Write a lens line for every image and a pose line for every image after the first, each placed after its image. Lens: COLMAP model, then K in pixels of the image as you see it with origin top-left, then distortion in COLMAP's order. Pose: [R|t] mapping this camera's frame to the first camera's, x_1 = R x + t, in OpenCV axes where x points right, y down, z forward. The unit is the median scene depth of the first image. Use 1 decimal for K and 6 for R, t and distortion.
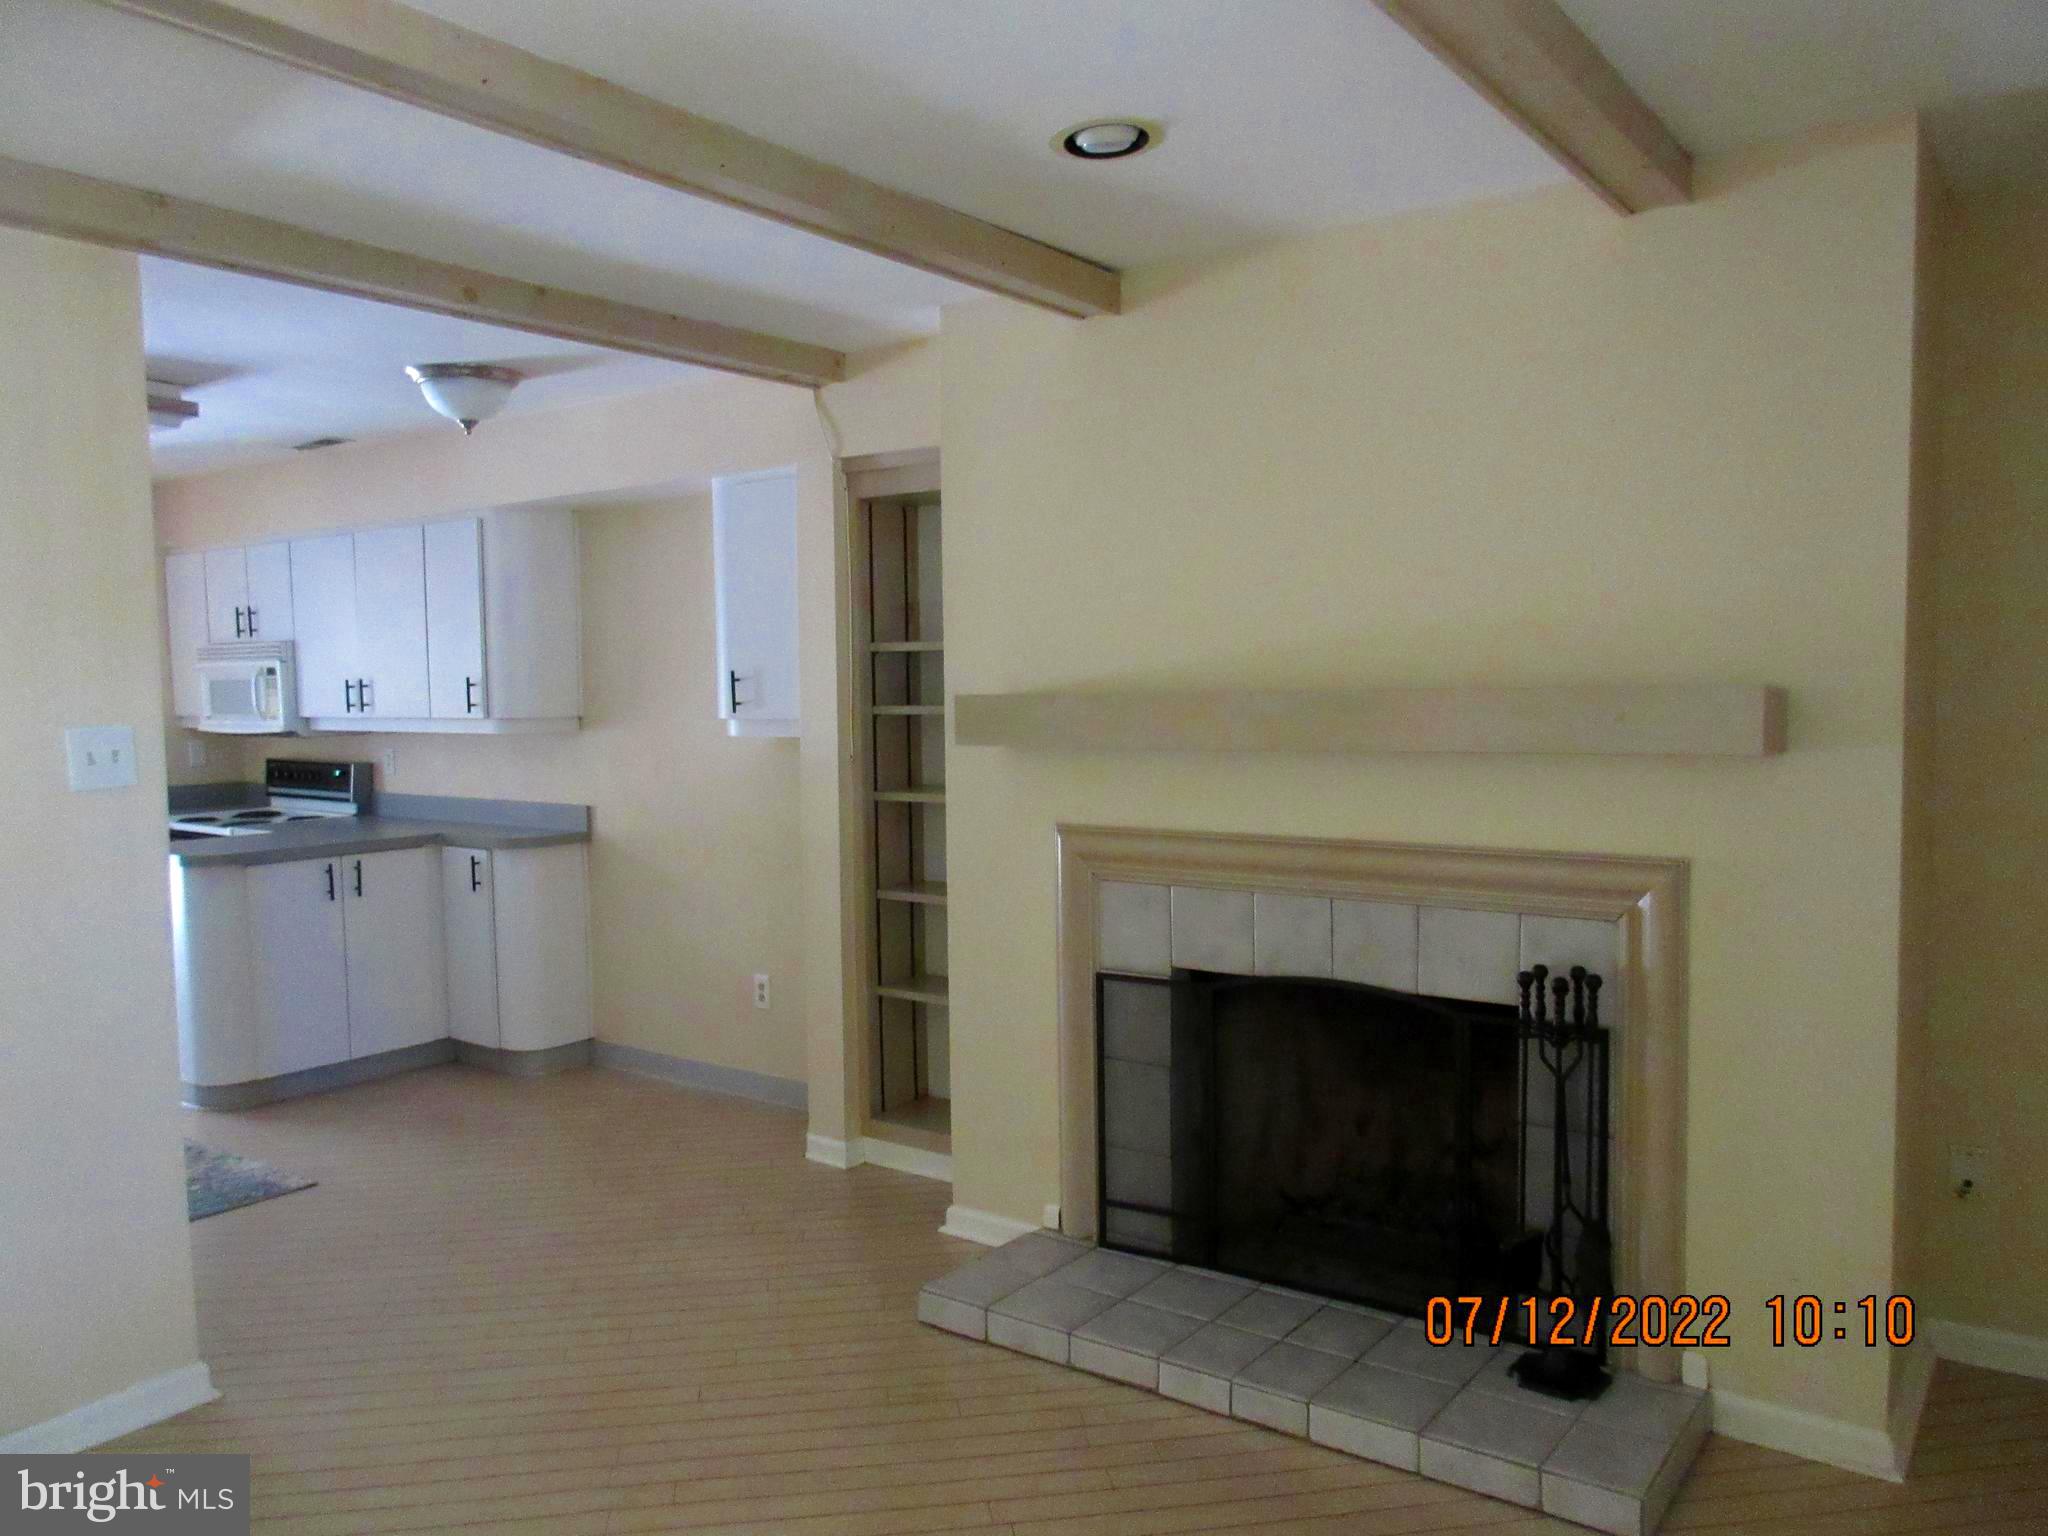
lens RADIAL K [[1499.8, 0, 1004.5], [0, 1499.8, 769.0], [0, 0, 1]] dist [-0.027798, 0.004118]
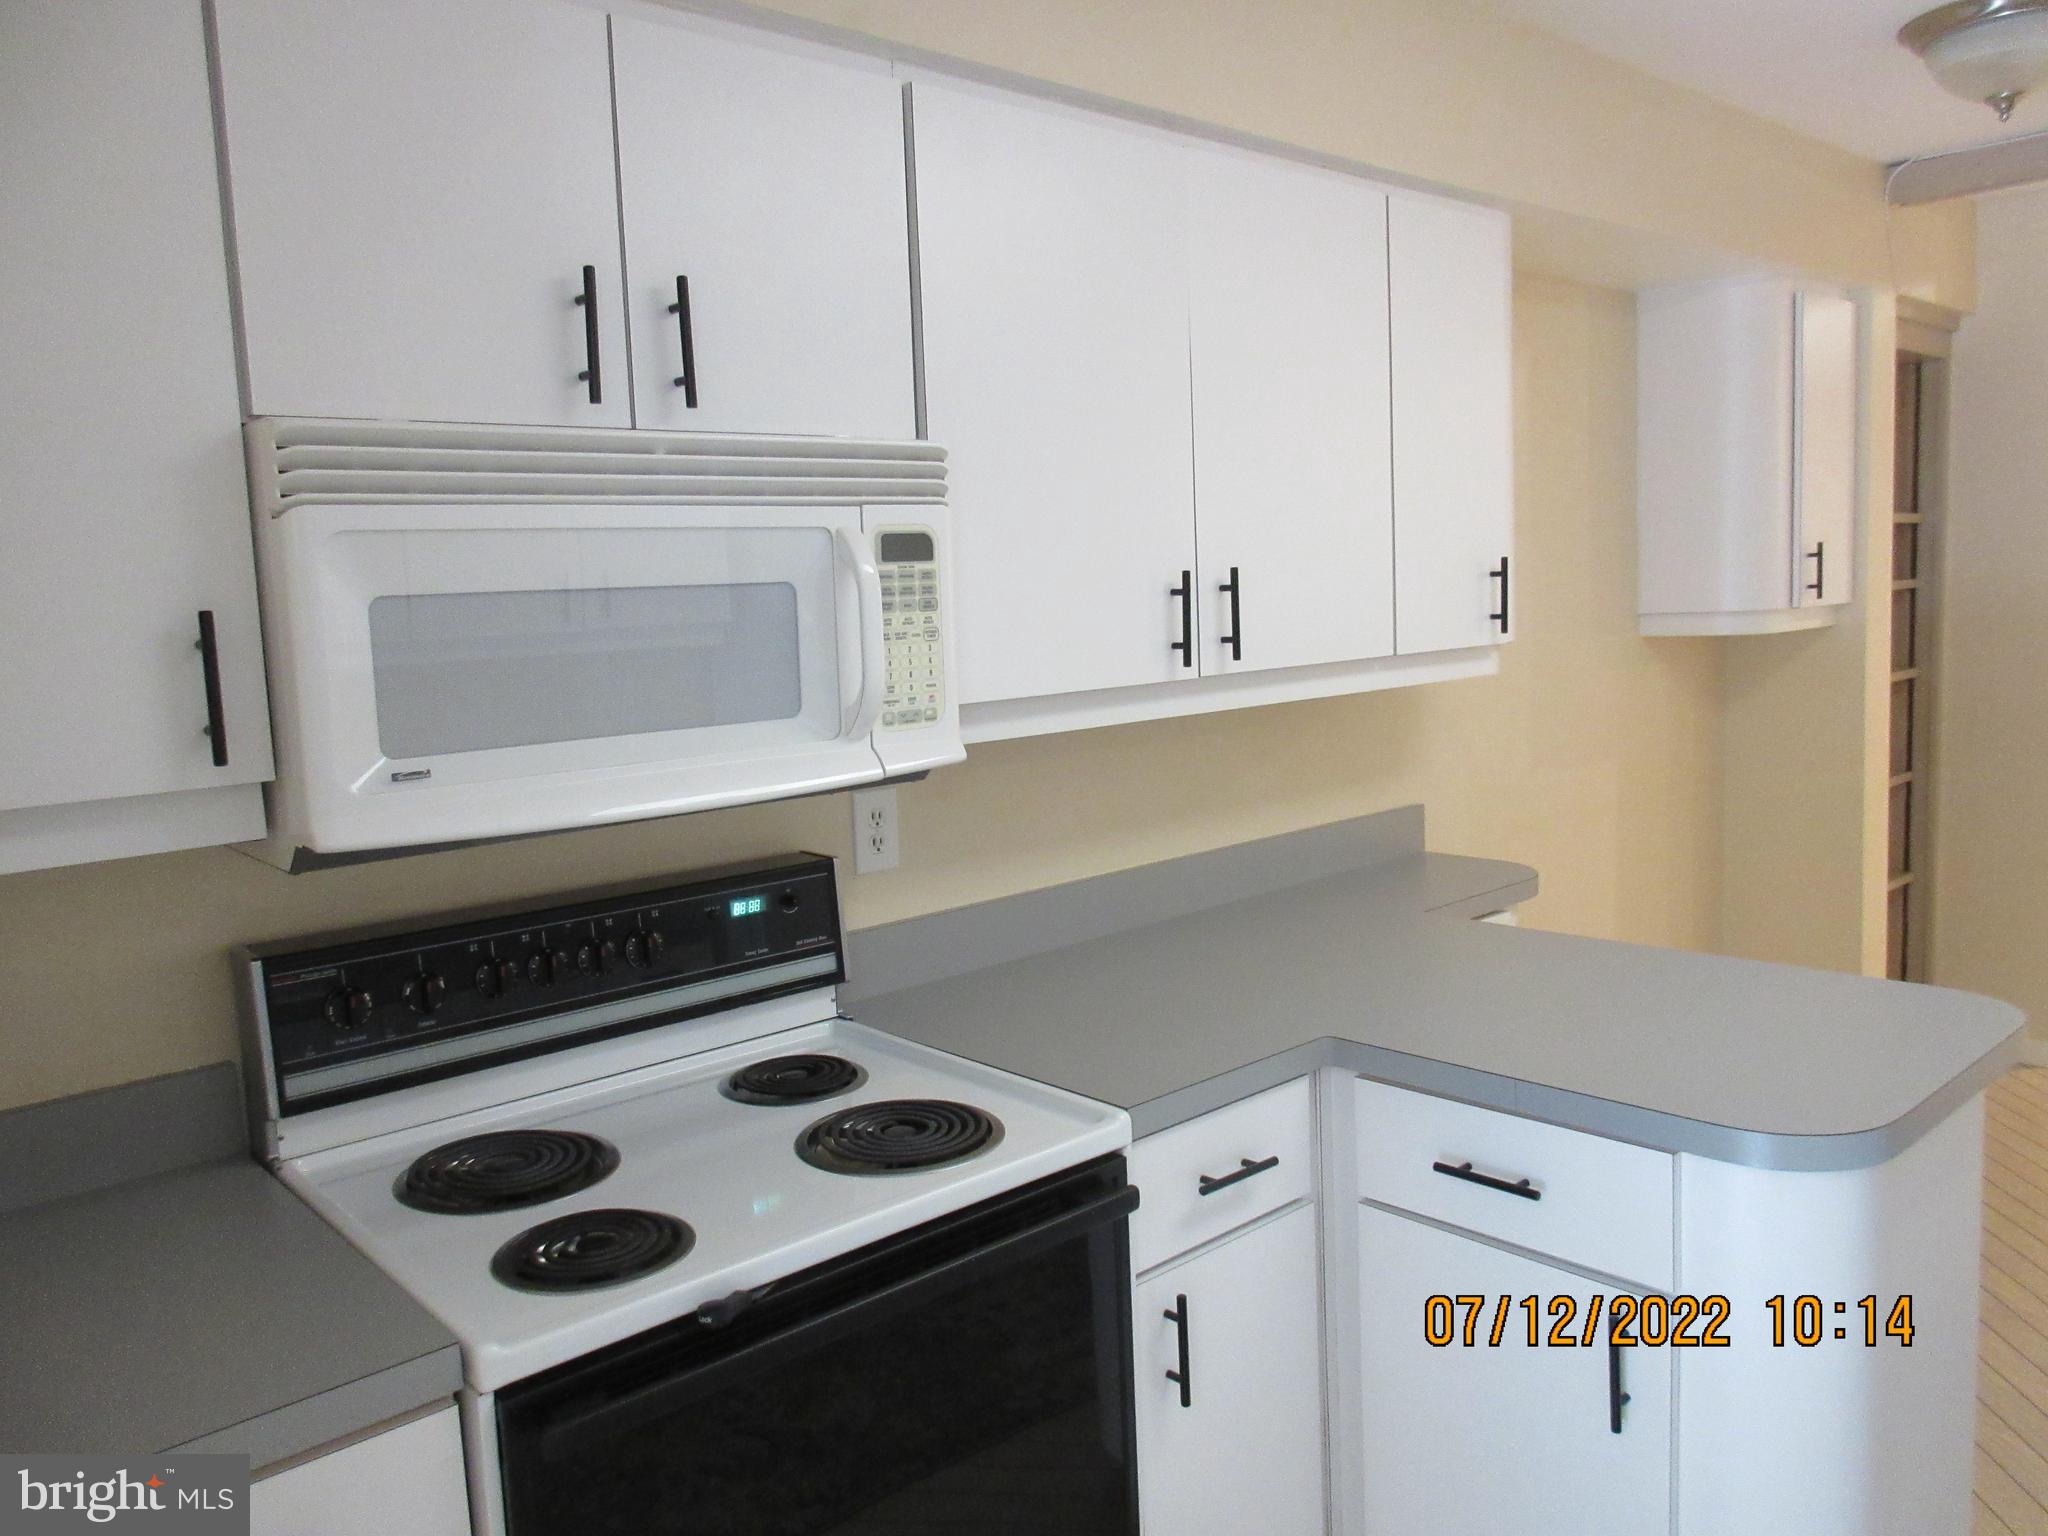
lens RADIAL K [[1499.8, 0, 1024.0], [0, 1499.8, 762.7], [0, 0, 1]] dist [-0.027798, 0.004118]
pose [[0.197154, -0.113949, 0.973728, -1.391374], [0.103840, 0.990062, 0.094836, -0.093702], [-0.974858, 0.082415, 0.207027, 1.713304]]
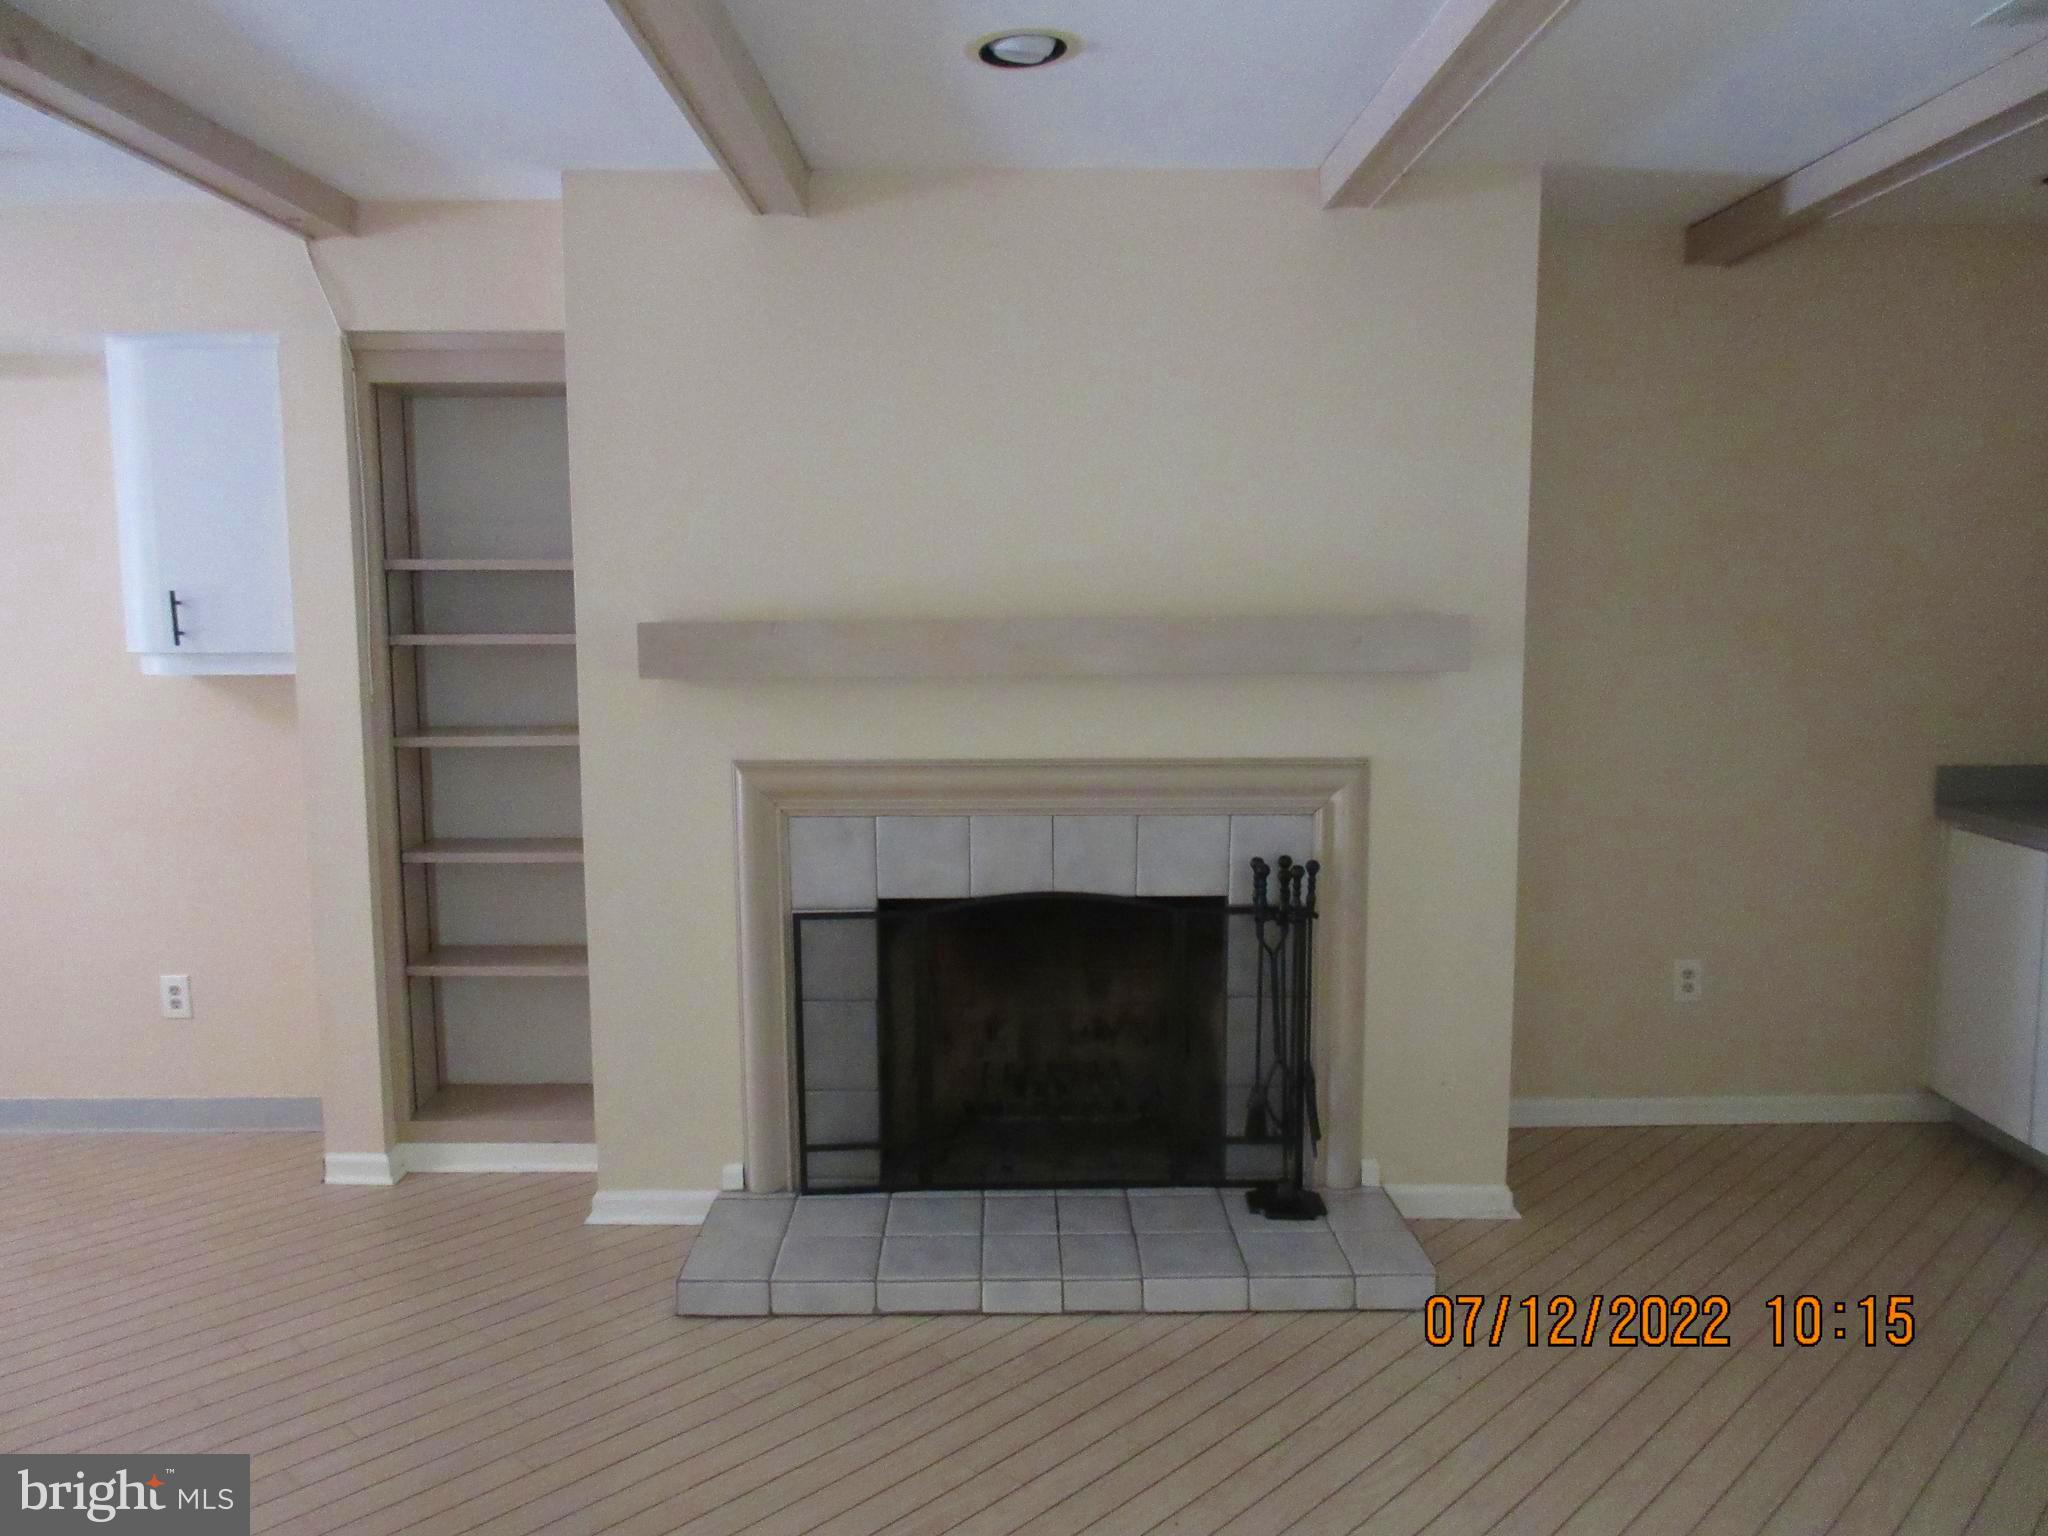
lens RADIAL K [[1499.8, 0, 995.1], [0, 1499.8, 776.8], [0, 0, 1]] dist [-0.027798, 0.004118]
pose [[0.803778, -0.062566, 0.591630, -0.402425], [0.029075, 0.997397, 0.065976, -0.010840], [-0.594218, -0.035829, 0.803506, 0.162552]]
